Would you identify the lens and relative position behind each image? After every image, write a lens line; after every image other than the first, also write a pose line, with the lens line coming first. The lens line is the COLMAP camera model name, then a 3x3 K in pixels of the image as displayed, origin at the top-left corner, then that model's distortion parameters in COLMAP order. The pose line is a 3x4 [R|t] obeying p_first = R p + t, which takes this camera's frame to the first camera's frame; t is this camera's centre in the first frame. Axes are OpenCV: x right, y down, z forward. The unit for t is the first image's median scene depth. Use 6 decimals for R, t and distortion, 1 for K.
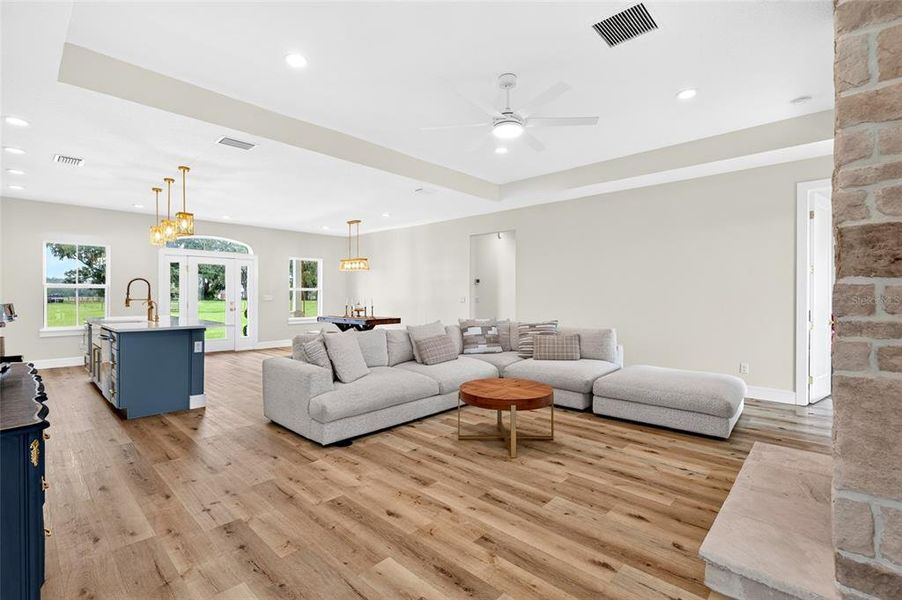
lens RADIAL K [[410.3, 0, 452.3], [0, 410.3, 294.7], [0, 0, 1]] dist [-0.001851, -0.000014]
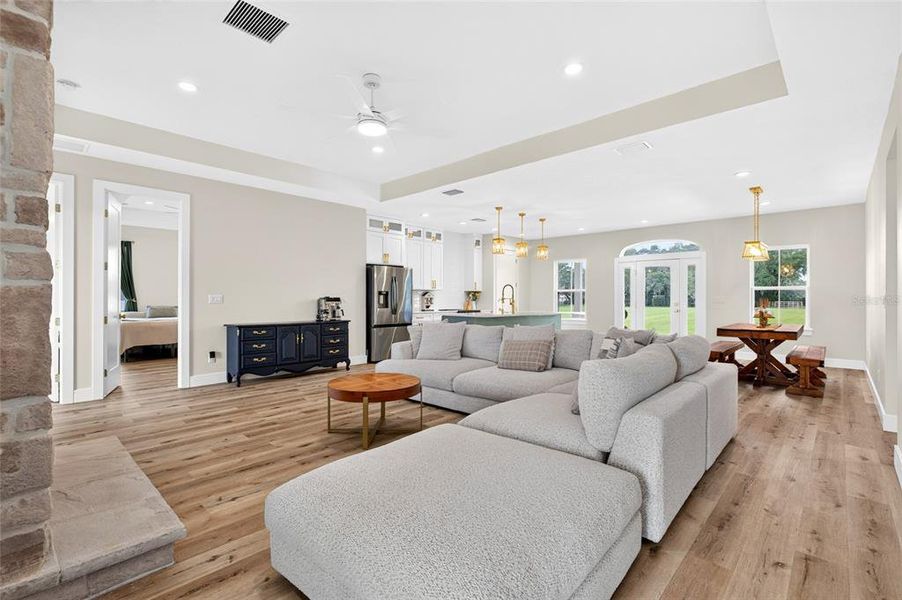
lens RADIAL K [[412.5, 0, 453.6], [0, 412.5, 297.4], [0, 0, 1]] dist [-0.001901, -0.000318]
pose [[-0.000908, -0.005044, -0.999987, 0.801286], [-0.001272, 0.999986, -0.005043, 0.016233], [0.999999, 0.001268, -0.000915, 0.830811]]
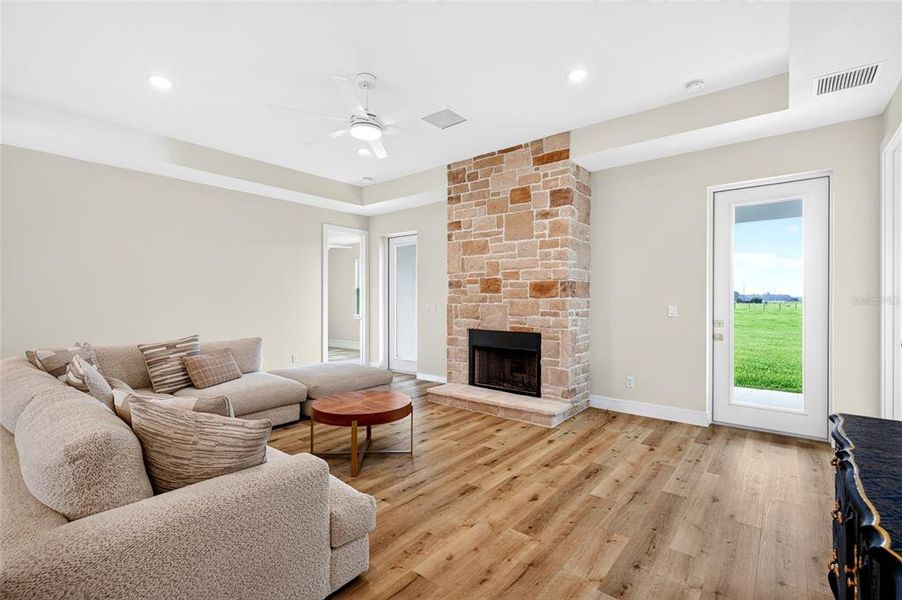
lens RADIAL K [[407.8, 0, 451.0], [0, 407.8, 300.0], [0, 0, 1]] dist [-0.000705, -0.000078]
pose [[-0.064246, -0.001292, 0.997933, -0.573636], [-0.002952, 0.999995, 0.001104, -0.006491], [-0.997930, -0.002875, -0.064250, 0.595380]]
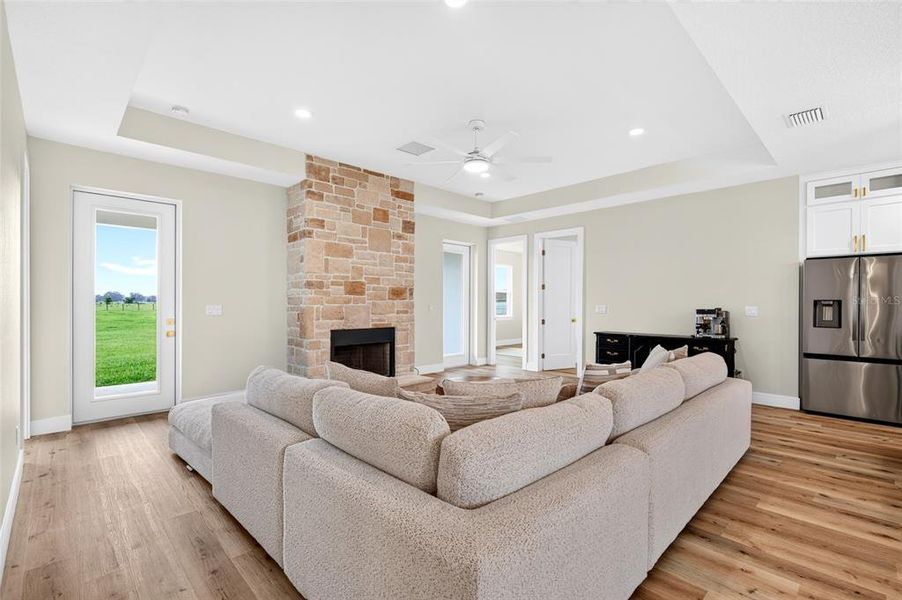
lens RADIAL K [[408.7, 0, 451.8], [0, 408.7, 302.6], [0, 0, 1]] dist [-0.000703, 0.000092]
pose [[-0.998897, -0.004651, 0.046721, 0.102331], [-0.004572, 0.999988, 0.001810, -0.005444], [-0.046728, 0.001595, -0.998906, 1.512439]]
